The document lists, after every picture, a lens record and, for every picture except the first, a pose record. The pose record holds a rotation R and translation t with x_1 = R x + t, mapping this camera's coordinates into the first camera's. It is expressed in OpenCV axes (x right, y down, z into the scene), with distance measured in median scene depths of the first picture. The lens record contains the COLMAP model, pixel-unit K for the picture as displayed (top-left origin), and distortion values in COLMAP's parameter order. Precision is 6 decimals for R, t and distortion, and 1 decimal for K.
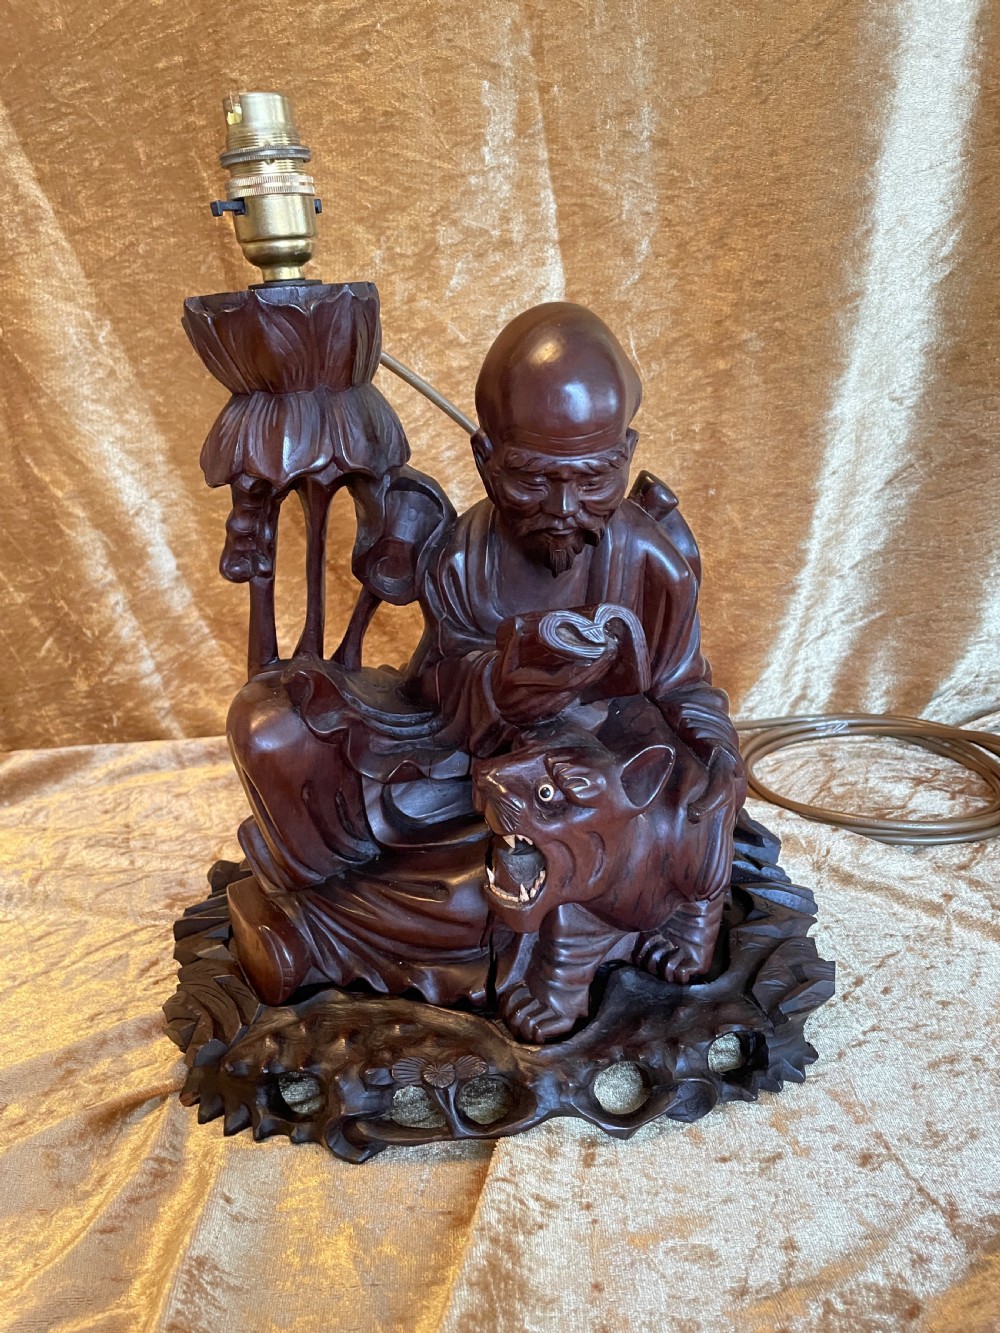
lens RADIAL K [[1020.5, 0, 502.9], [0, 1020.5, 663.4], [0, 0, 1]] dist [0.090255, -0.140960]
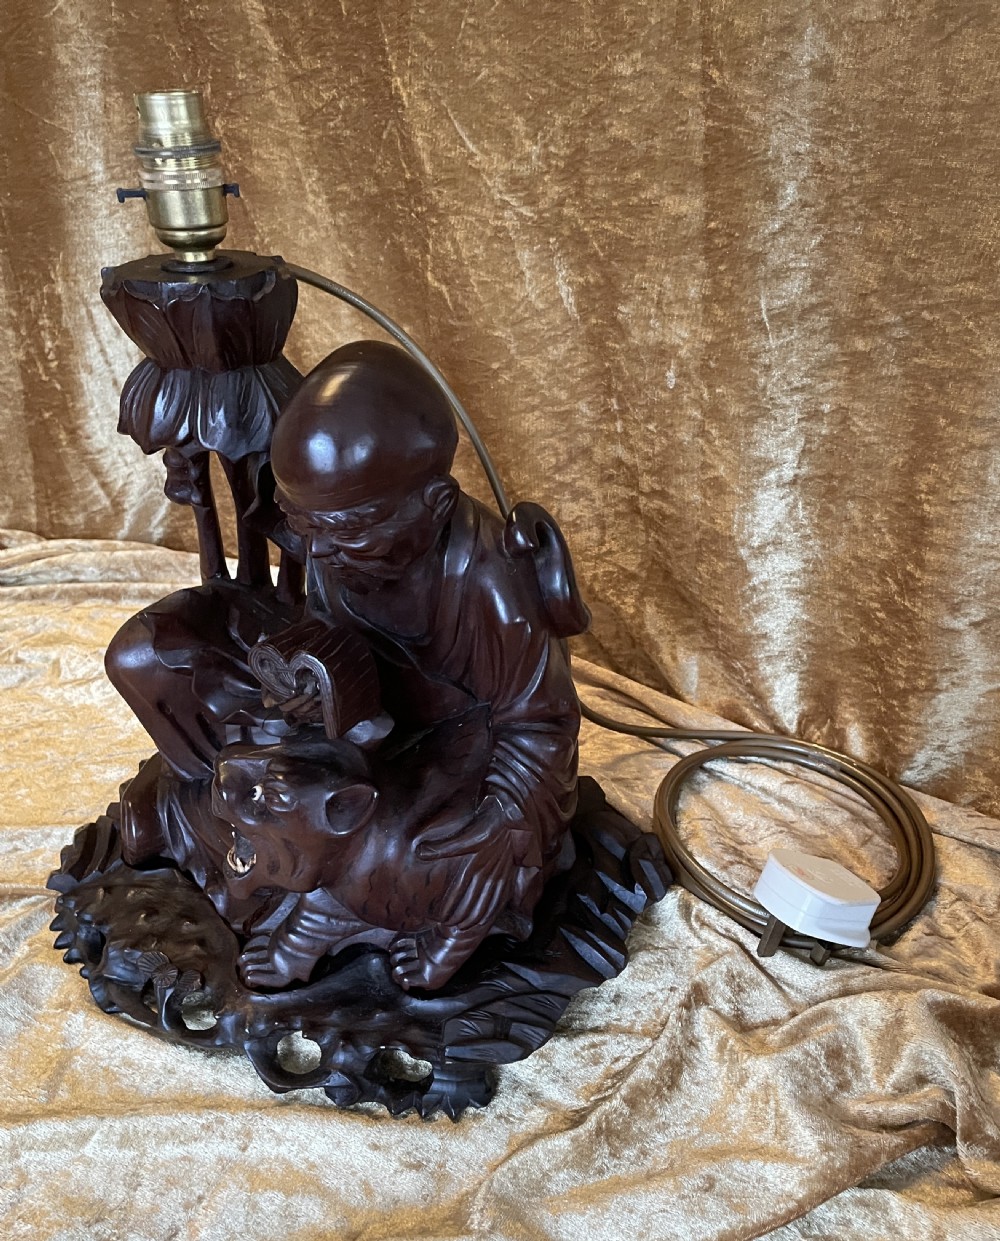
lens RADIAL K [[1170.4, 0, 595.0], [0, 1170.4, 626.2], [0, 0, 1]] dist [0.078943, -0.089823]
pose [[0.876342, 0.300158, -0.376737, 0.676230], [-0.229613, 0.947844, 0.221065, -0.350643], [0.423442, -0.107225, 0.899555, 0.026827]]
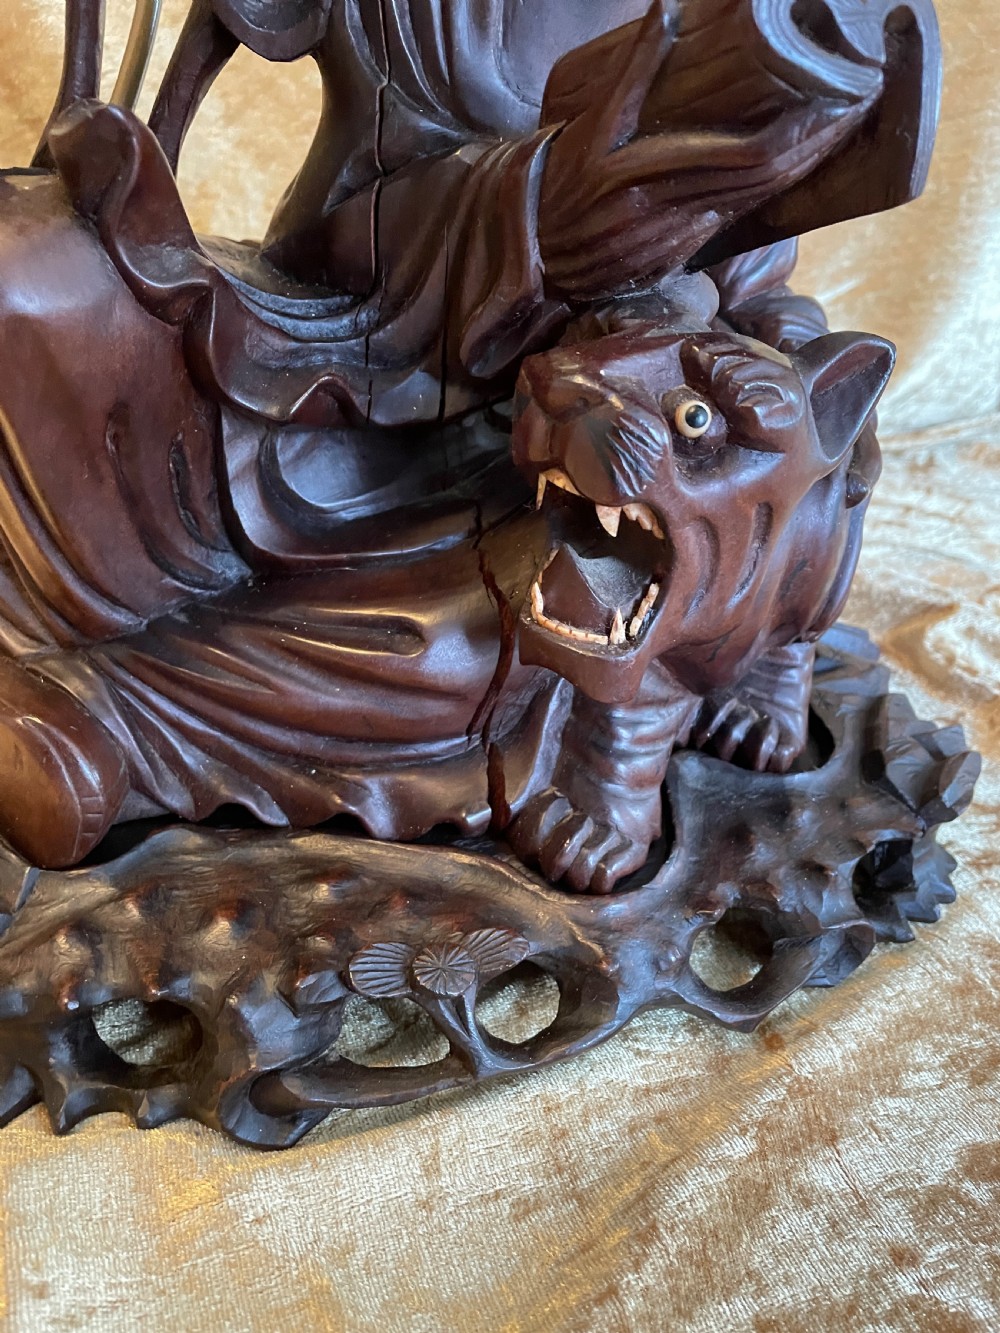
lens RADIAL K [[1020.5, 0, 502.9], [0, 1020.5, 663.4], [0, 0, 1]] dist [0.090255, -0.140960]
pose [[0.950559, -0.032872, 0.308800, -0.167478], [-0.032102, 0.978653, 0.202996, 0.123666], [-0.308881, -0.202872, 0.929212, 0.479023]]
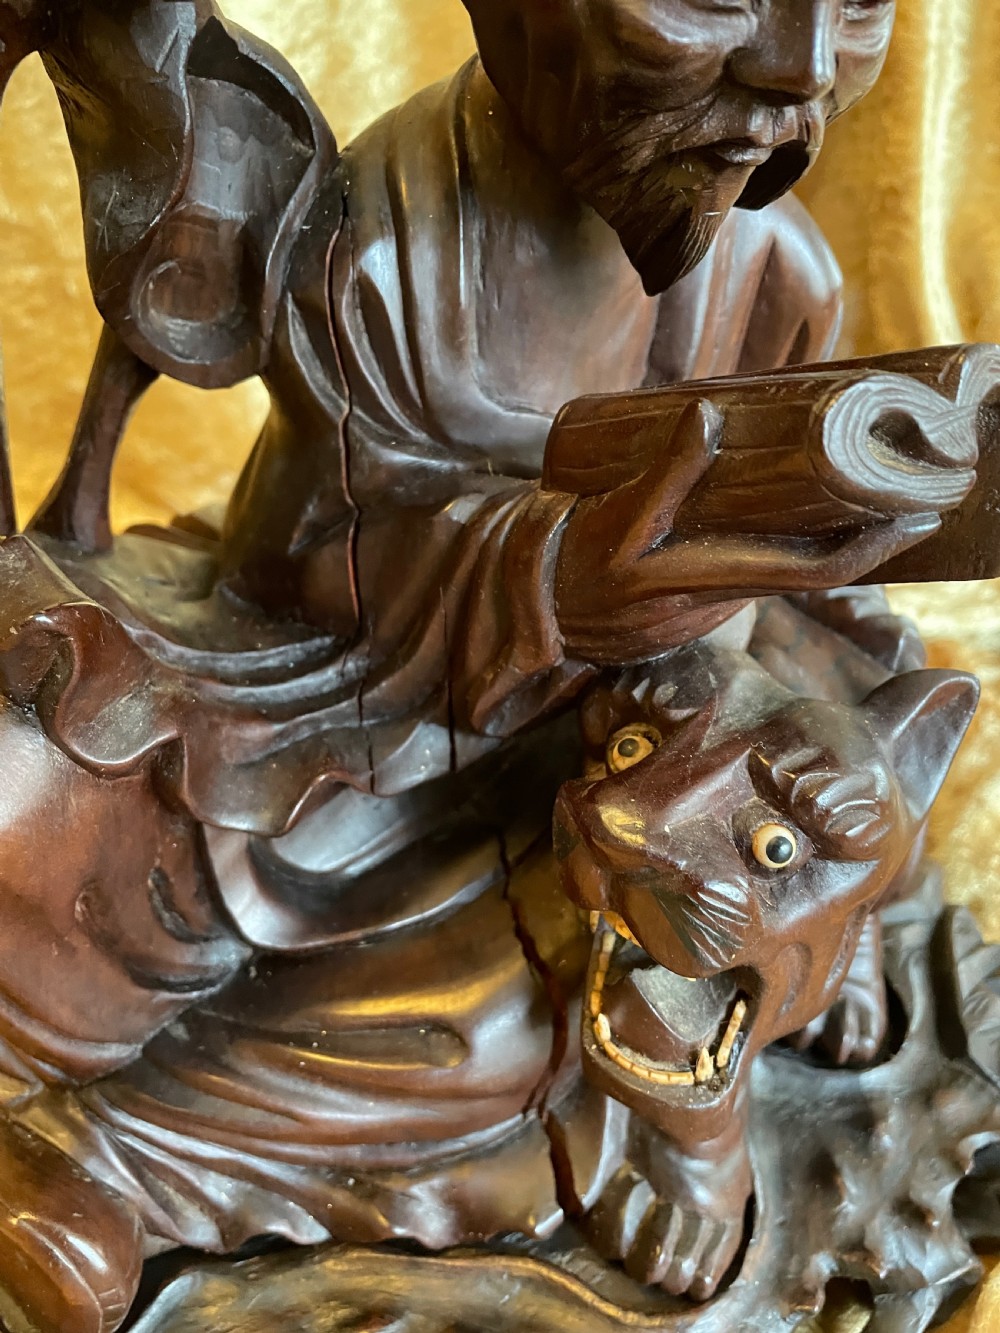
lens RADIAL K [[1035.1, 0, 491.1], [0, 1035.1, 663.2], [0, 0, 1]] dist [0.084556, -0.146657]
pose [[0.932339, -0.151709, 0.328219, -0.159522], [0.076649, 0.970017, 0.230632, -0.040338], [-0.353367, -0.189870, 0.916014, 0.581948]]
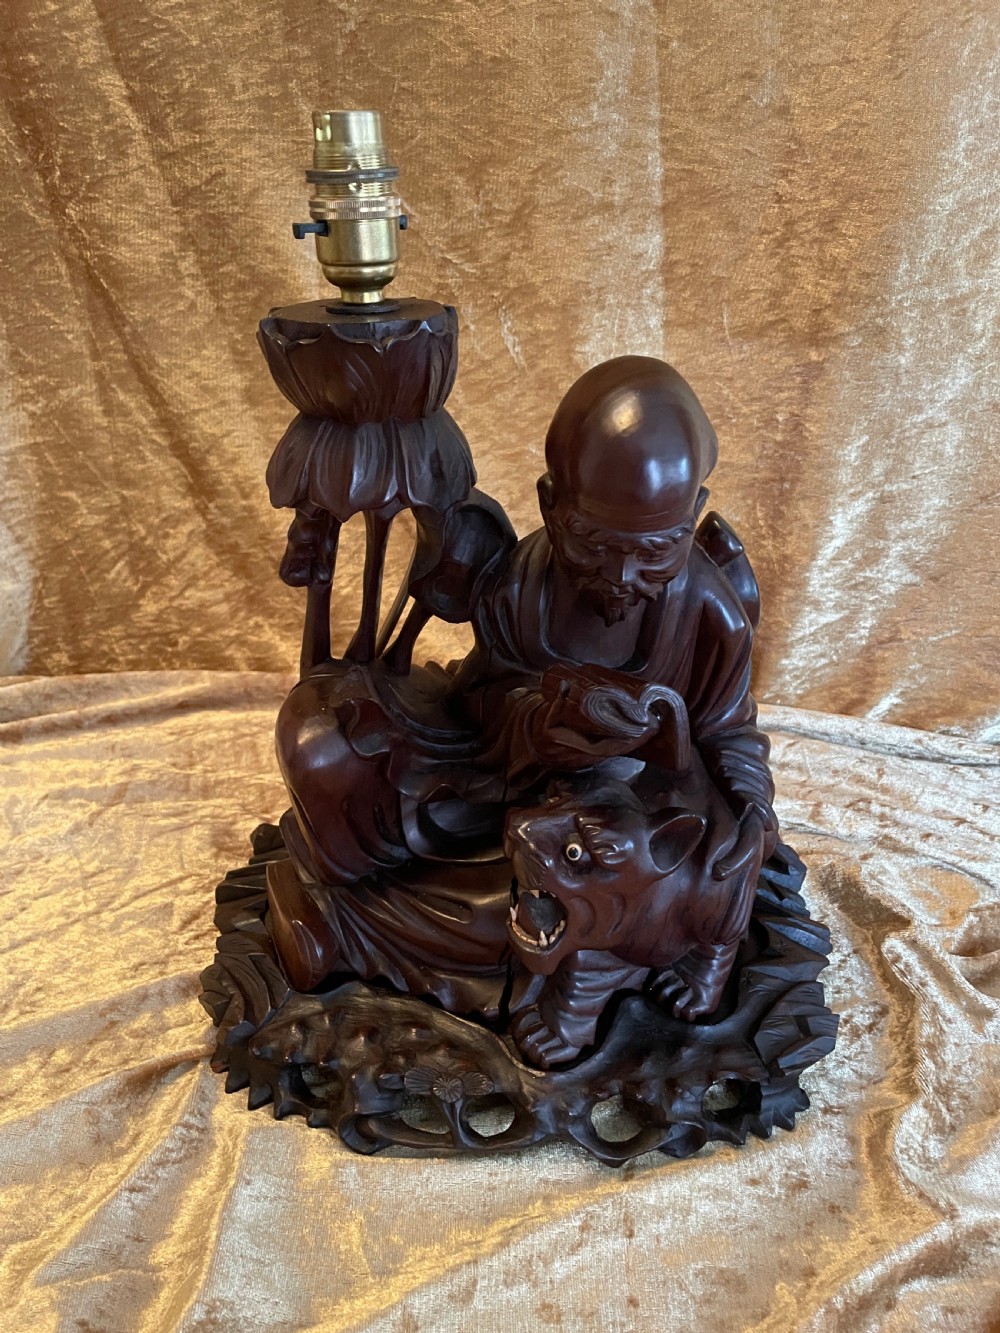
lens RADIAL K [[1011.3, 0, 497.2], [0, 1011.3, 657.6], [0, 0, 1]] dist [0.085565, -0.107361]
pose [[0.993157, 0.102568, -0.055847, 0.002302], [-0.094392, 0.986569, 0.133310, -0.167399], [0.068771, -0.127126, 0.989500, 0.010374]]
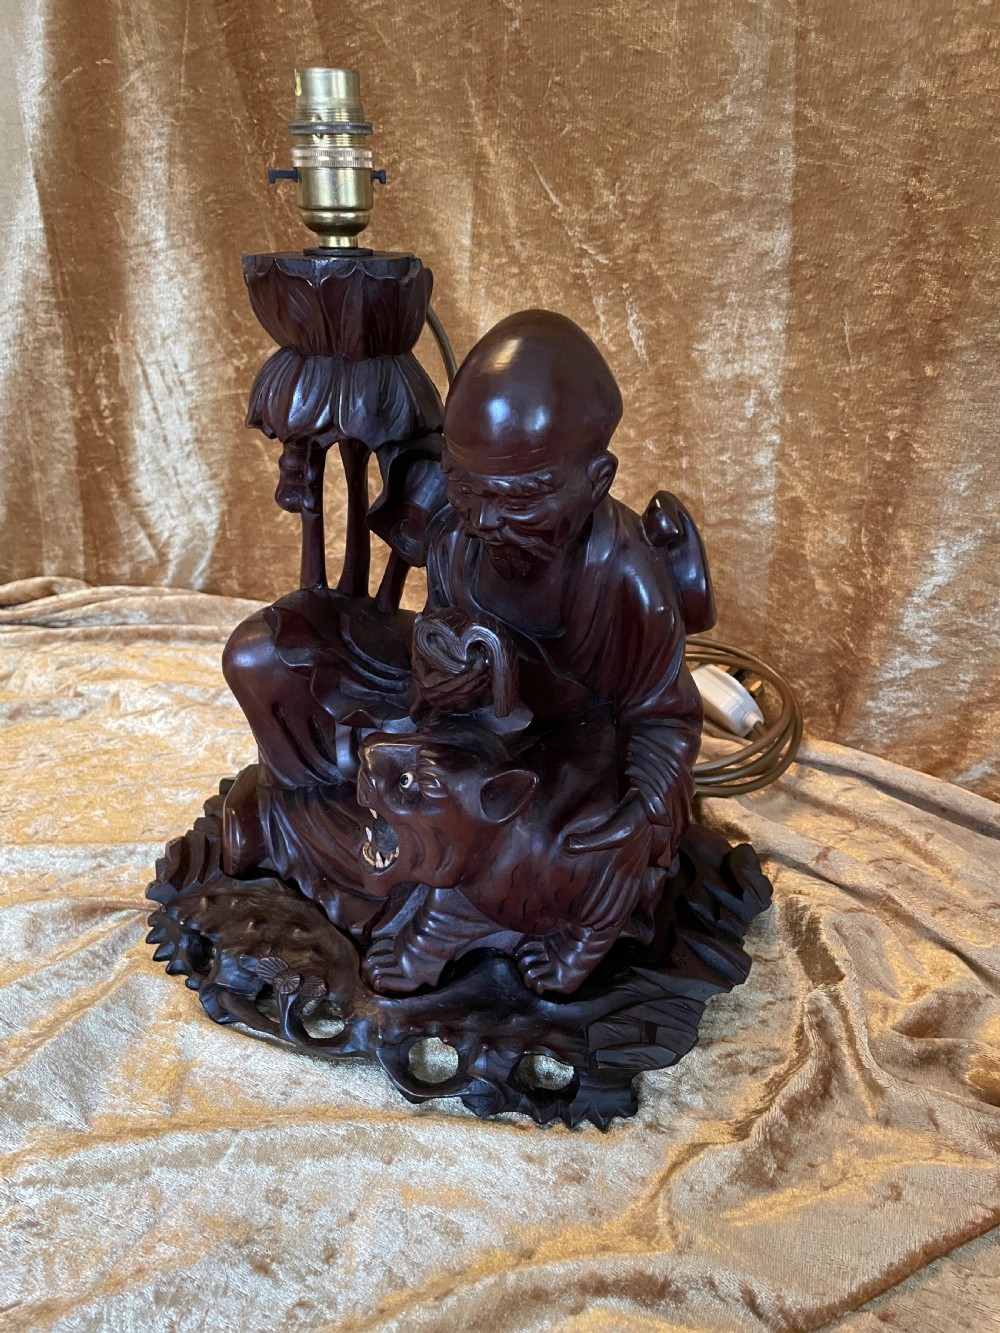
lens RADIAL K [[1012.1, 0, 517.1], [0, 1012.1, 667.6], [0, 0, 1]] dist [0.085613, -0.110104]
pose [[0.888026, 0.278325, -0.365984, 0.427453], [-0.234996, 0.958898, 0.159031, -0.154920], [0.395204, -0.055219, 0.916932, 0.074191]]
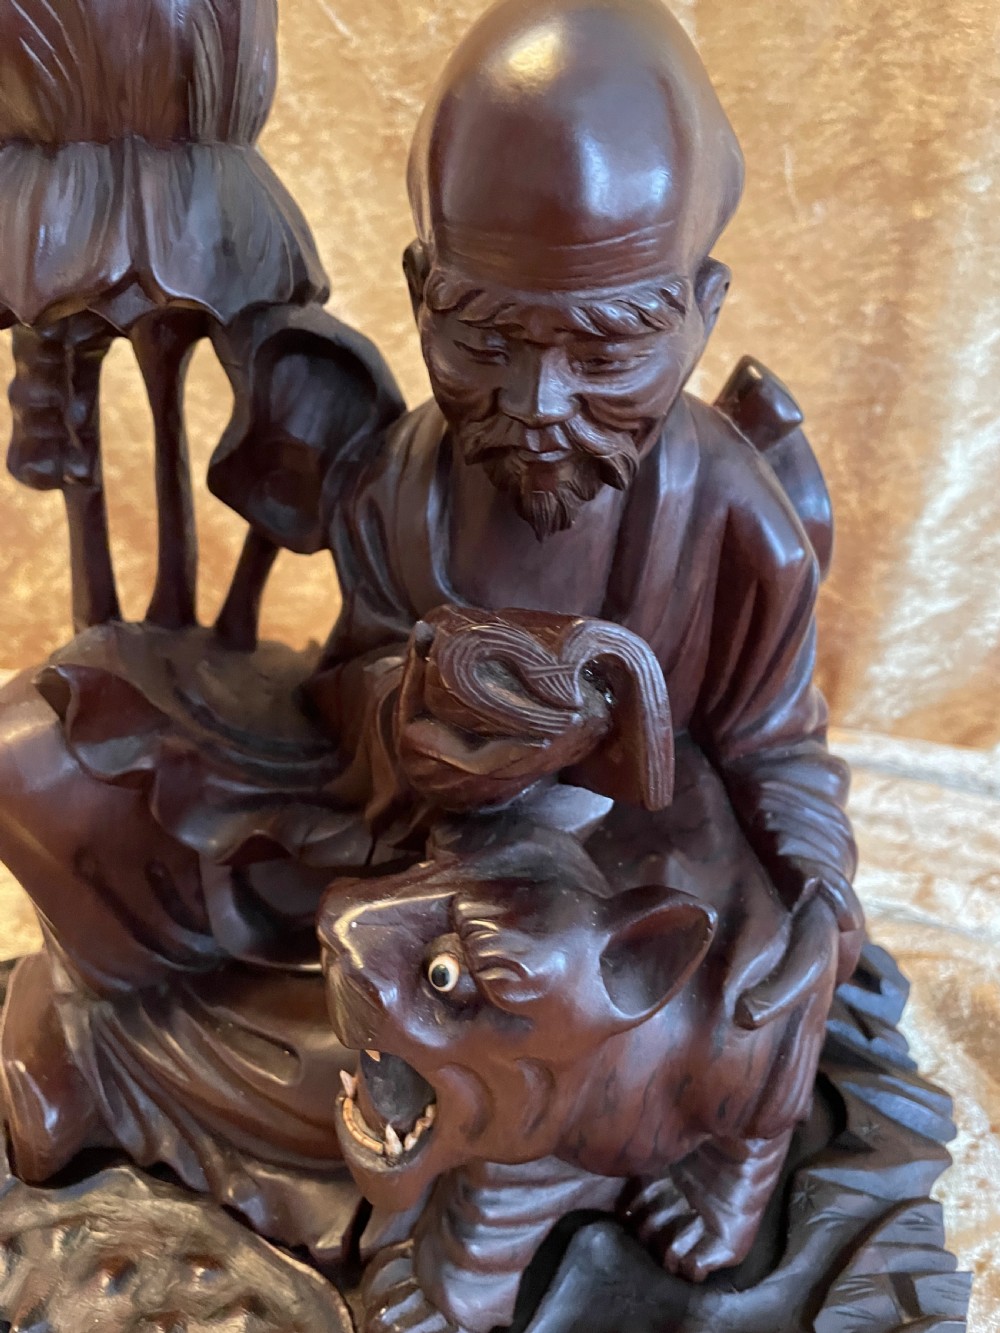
lens RADIAL K [[1020.5, 0, 502.9], [0, 1020.5, 663.4], [0, 0, 1]] dist [0.090255, -0.140960]
pose [[0.985193, 0.114758, -0.127378, 0.101971], [-0.102667, 0.989900, 0.097761, -0.067408], [0.137311, -0.083236, 0.987025, 0.442566]]
